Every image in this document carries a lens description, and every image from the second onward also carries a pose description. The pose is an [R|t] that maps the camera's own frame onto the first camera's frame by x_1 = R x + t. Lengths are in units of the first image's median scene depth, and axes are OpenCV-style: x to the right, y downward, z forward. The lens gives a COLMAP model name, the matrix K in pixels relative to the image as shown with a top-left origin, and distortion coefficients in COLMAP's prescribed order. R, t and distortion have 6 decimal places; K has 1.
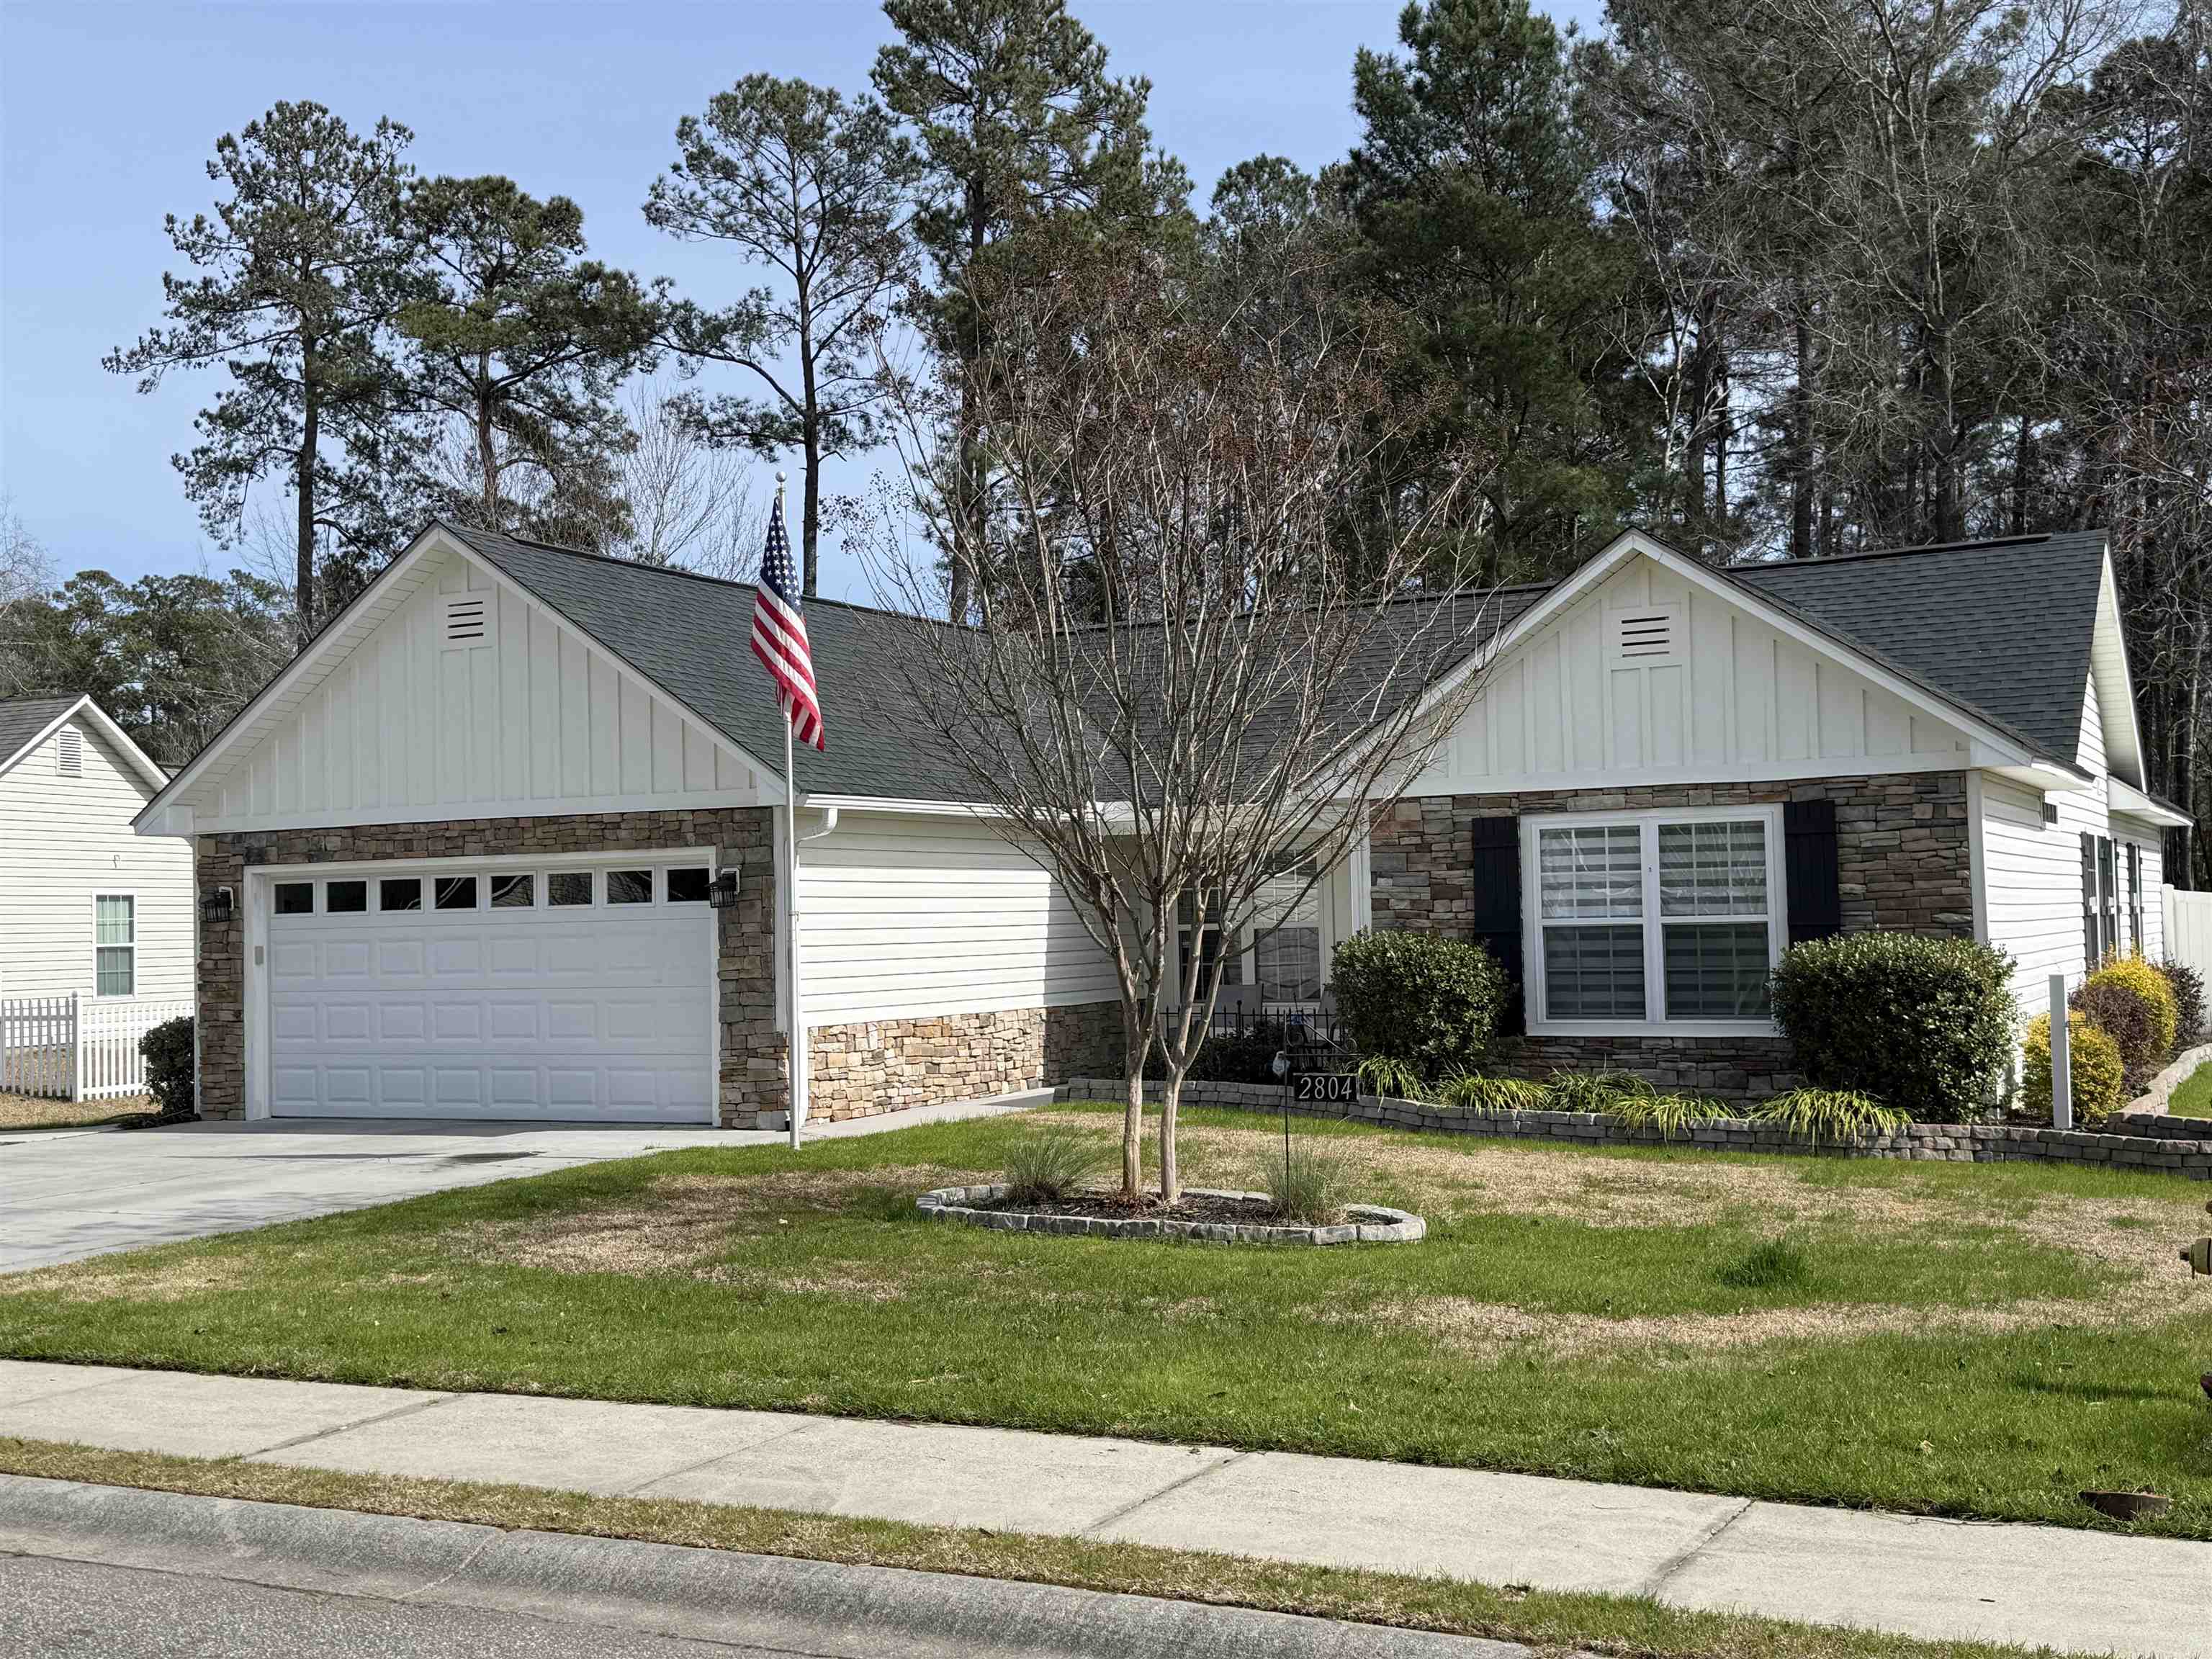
lens RADIAL K [[2459.8, 0, 1106.5], [0, 2459.8, 839.9], [0, 0, 1]] dist [0.111251, 0.000000]
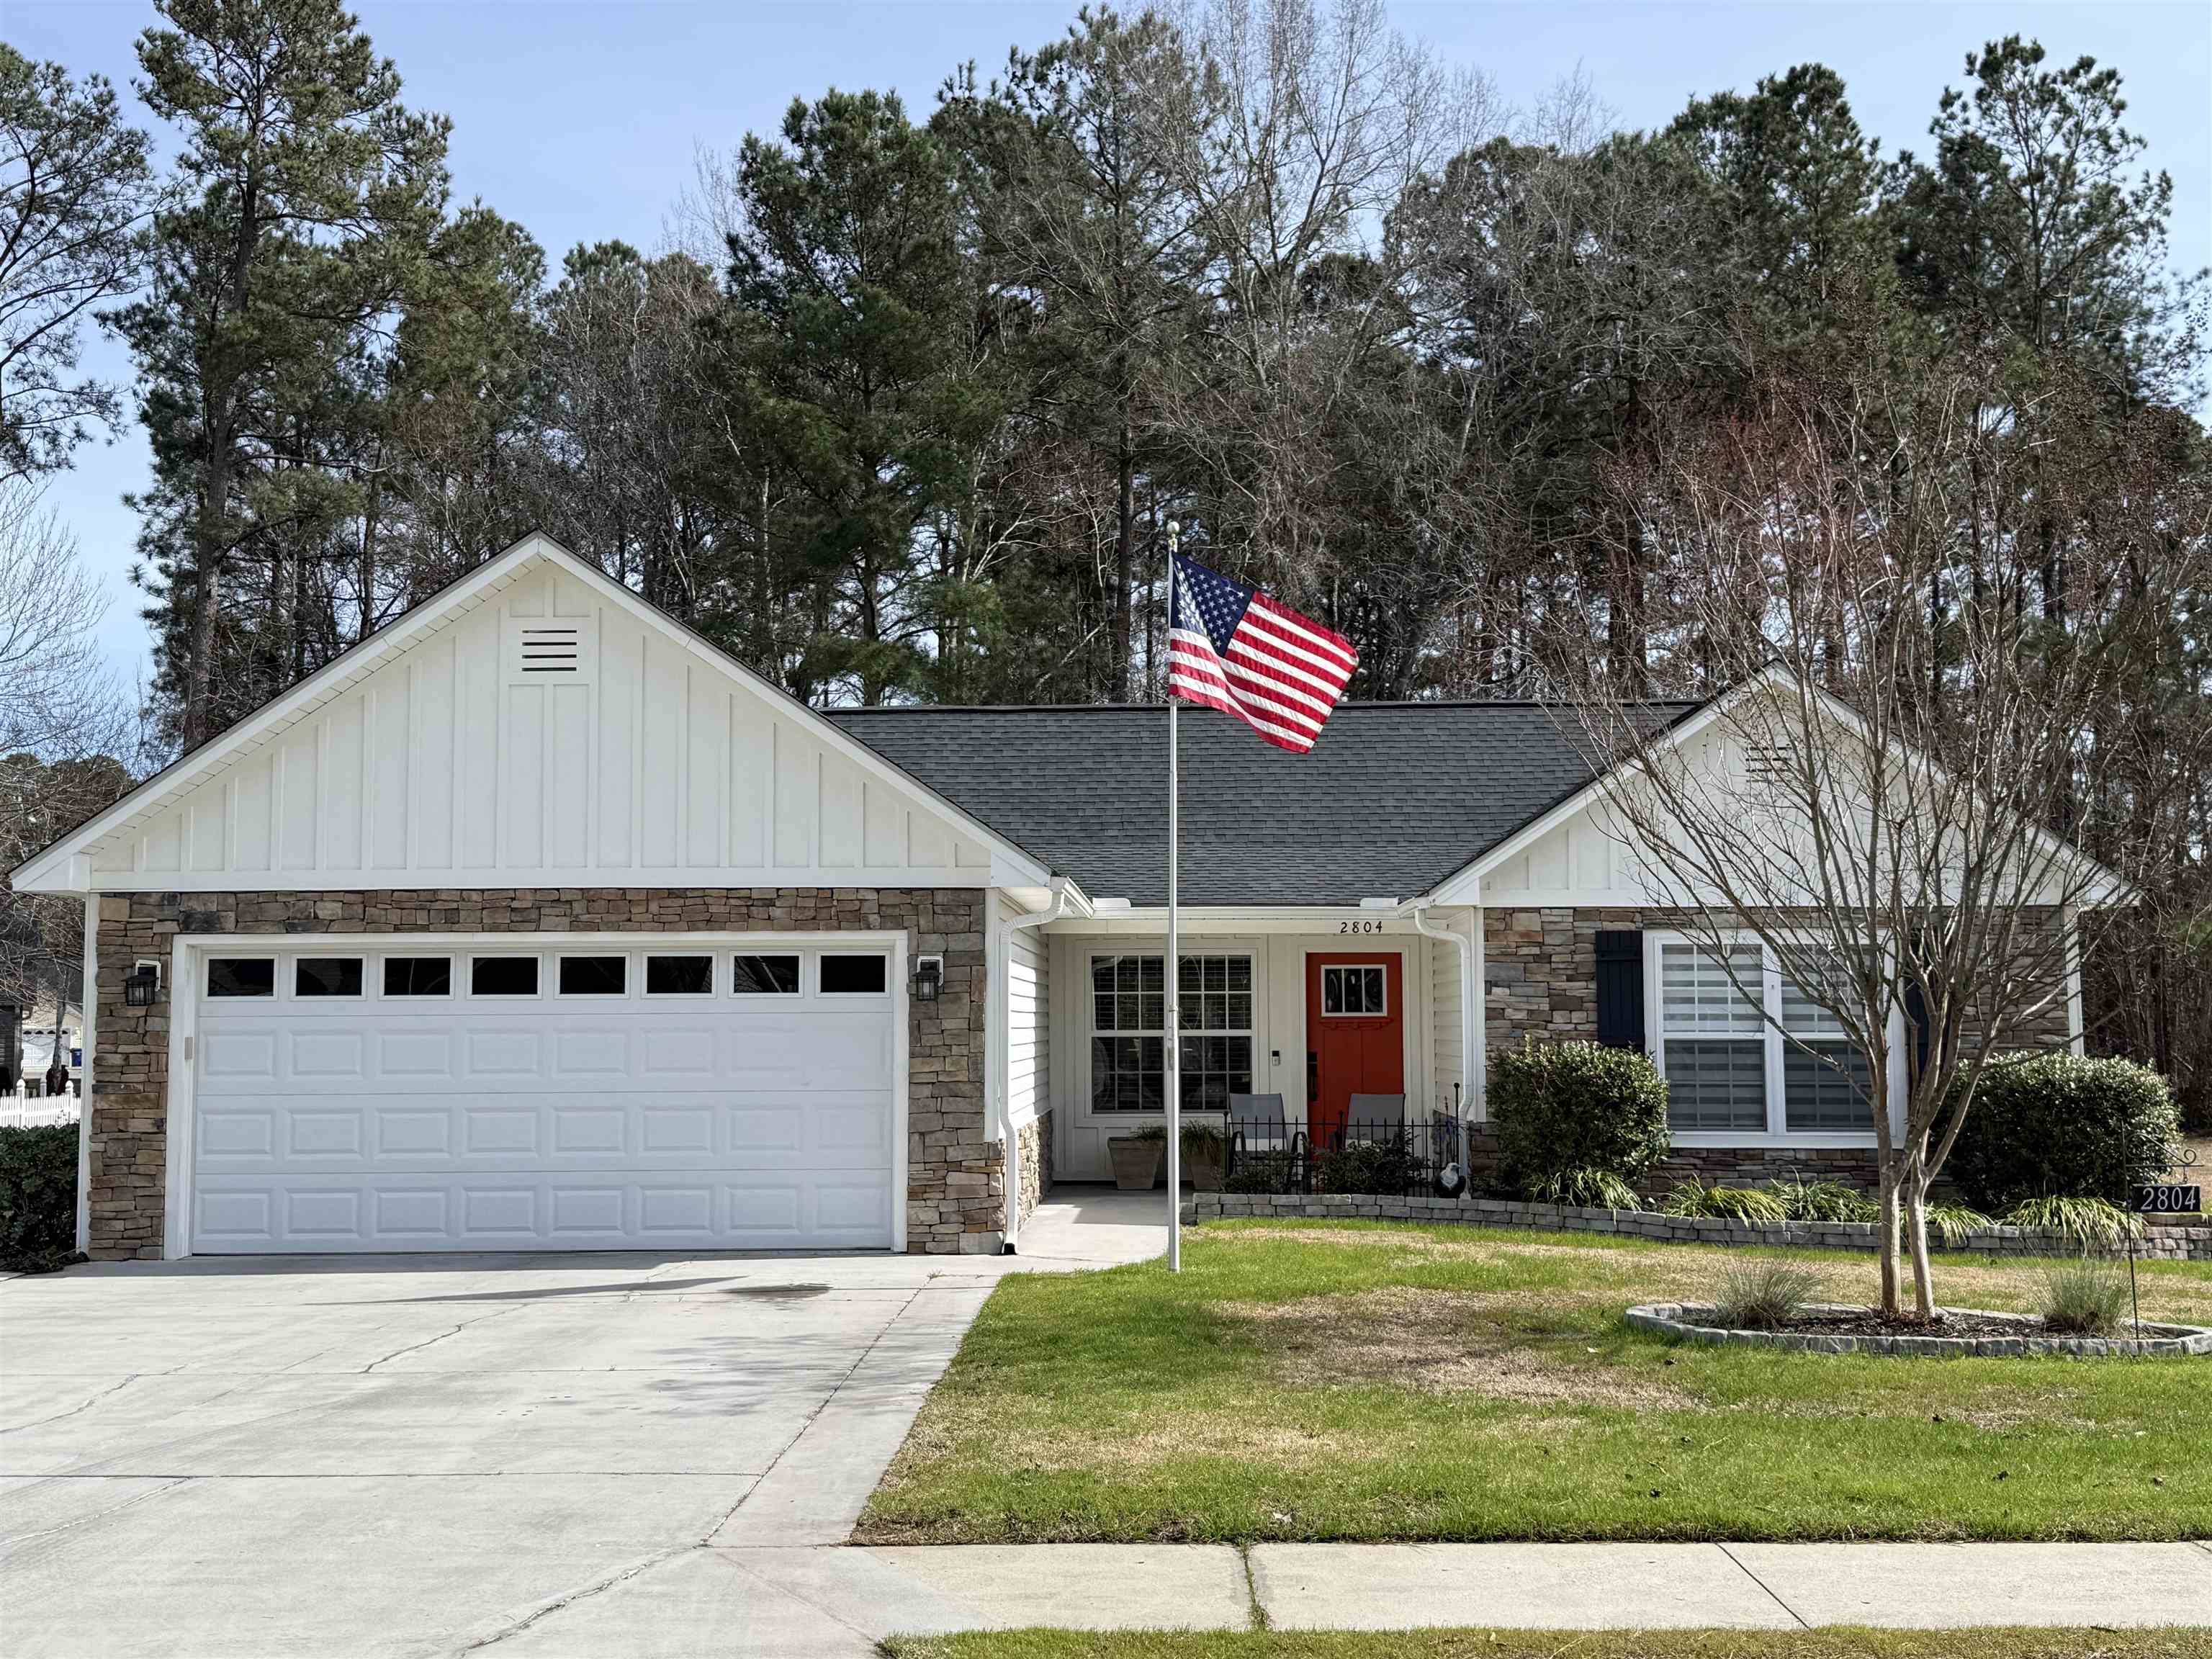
lens RADIAL K [[2501.4, 0, 1105.3], [0, 2501.4, 814.1], [0, 0, 1]] dist [0.082094, 0.000000]
pose [[0.893996, 0.057573, 0.444360, -0.483457], [-0.032204, 0.997402, -0.064437, 0.016015], [-0.446915, 0.043296, 0.893528, 0.164206]]
